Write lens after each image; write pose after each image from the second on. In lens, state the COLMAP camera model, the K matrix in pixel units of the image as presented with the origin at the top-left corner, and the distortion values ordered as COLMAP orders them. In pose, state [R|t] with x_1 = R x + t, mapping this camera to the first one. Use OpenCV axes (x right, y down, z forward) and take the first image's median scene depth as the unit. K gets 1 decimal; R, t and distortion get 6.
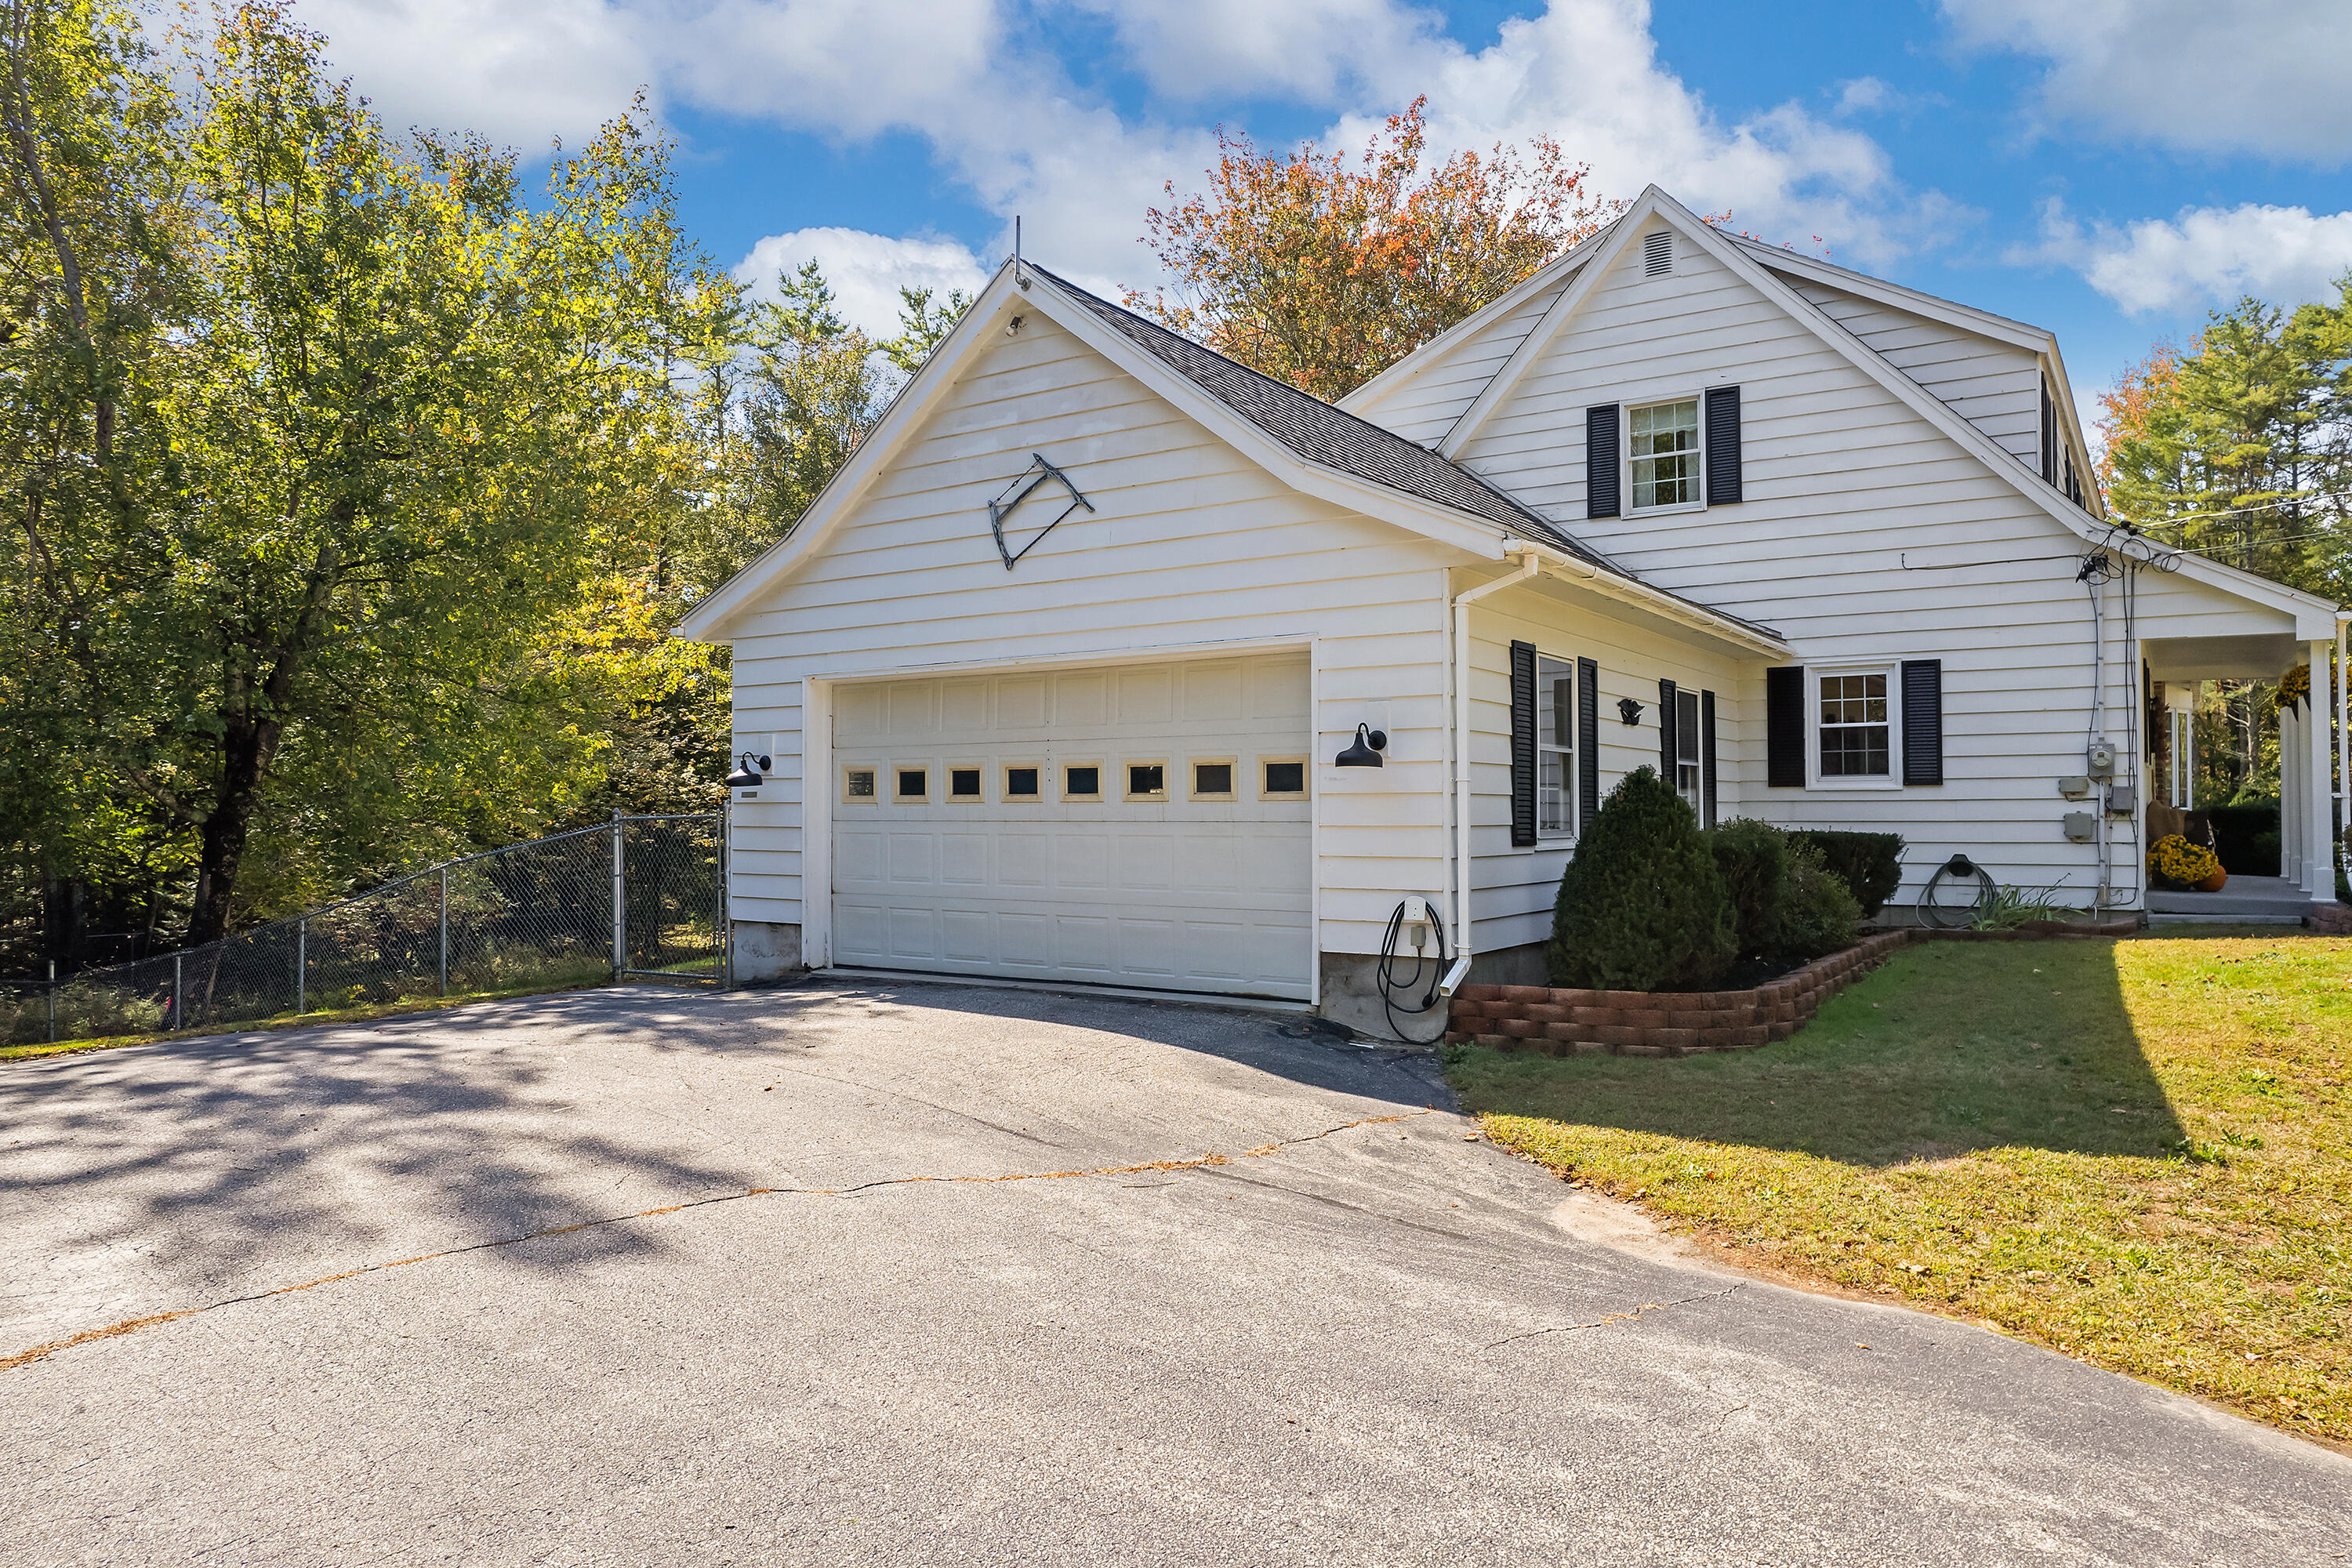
lens RADIAL K [[1492.7, 0, 1183.4], [0, 1492.7, 787.6], [0, 0, 1]] dist [-0.001877, -0.001463]
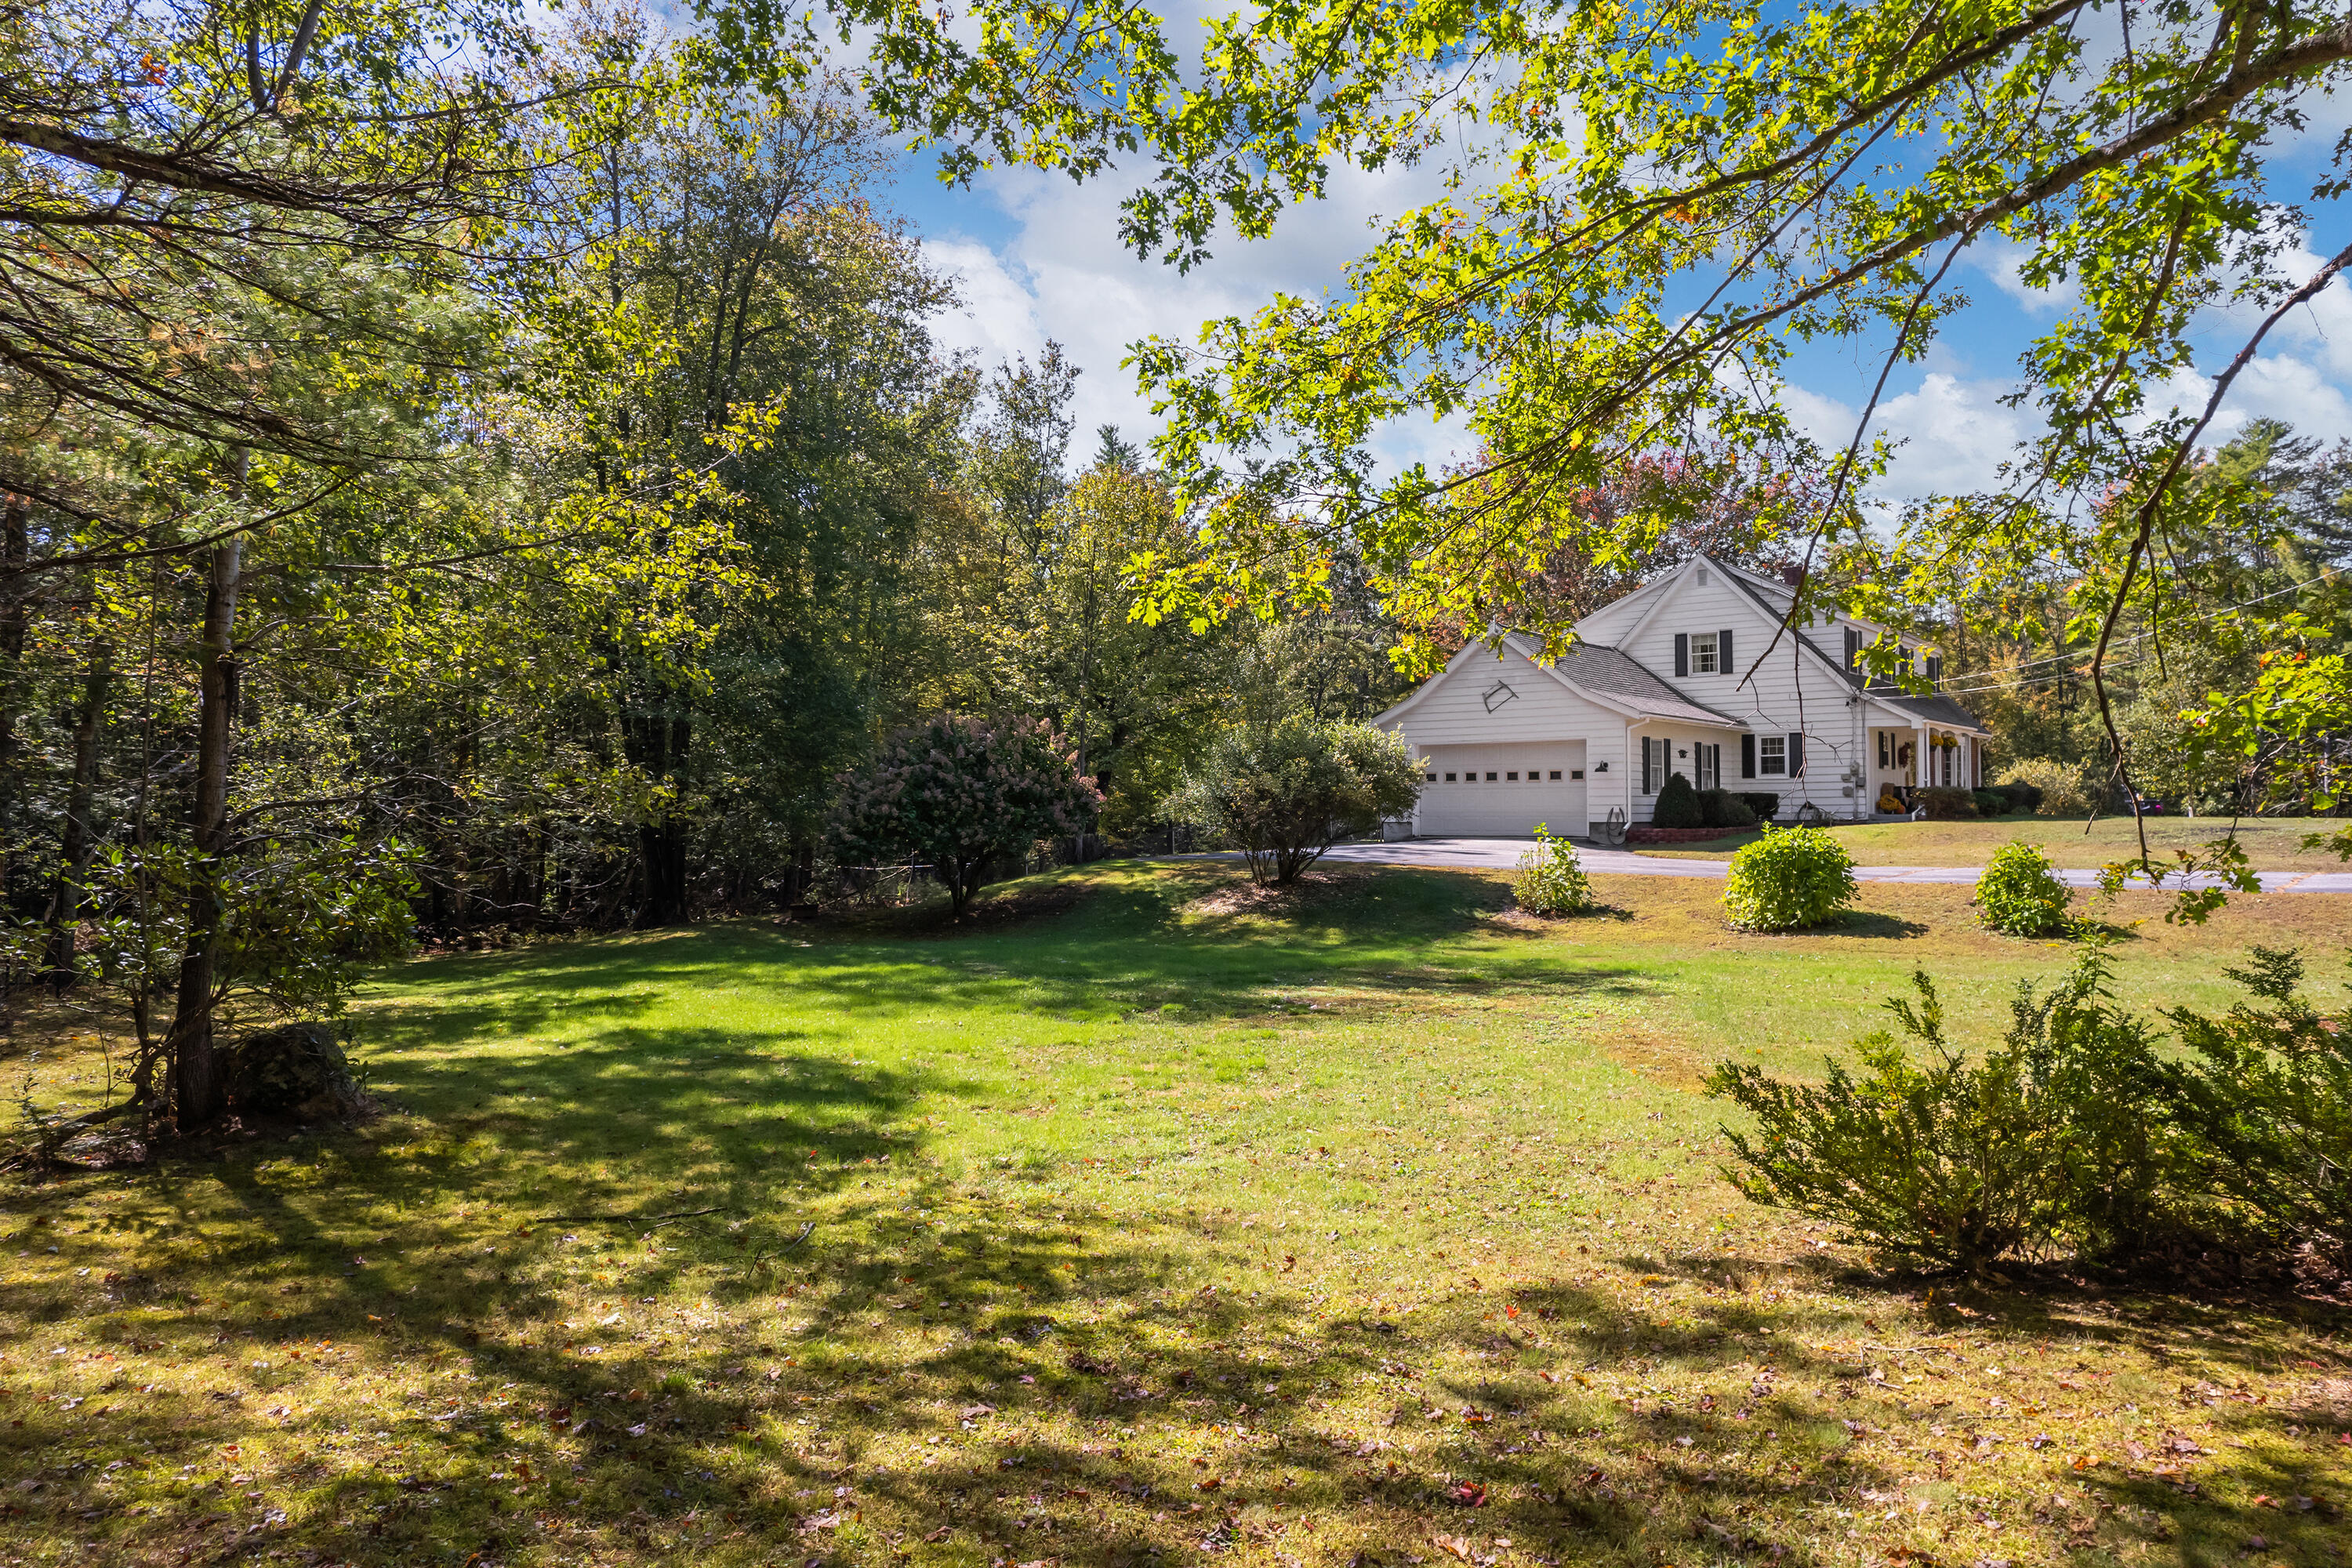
lens RADIAL K [[1492.7, 0, 1166.4], [0, 1492.7, 784.2], [0, 0, 1]] dist [-0.001877, -0.001463]
pose [[0.994231, -0.003457, -0.107202, -0.373642], [0.003021, 0.999987, -0.004226, 0.019527], [0.107215, 0.003878, 0.994228, -1.880989]]
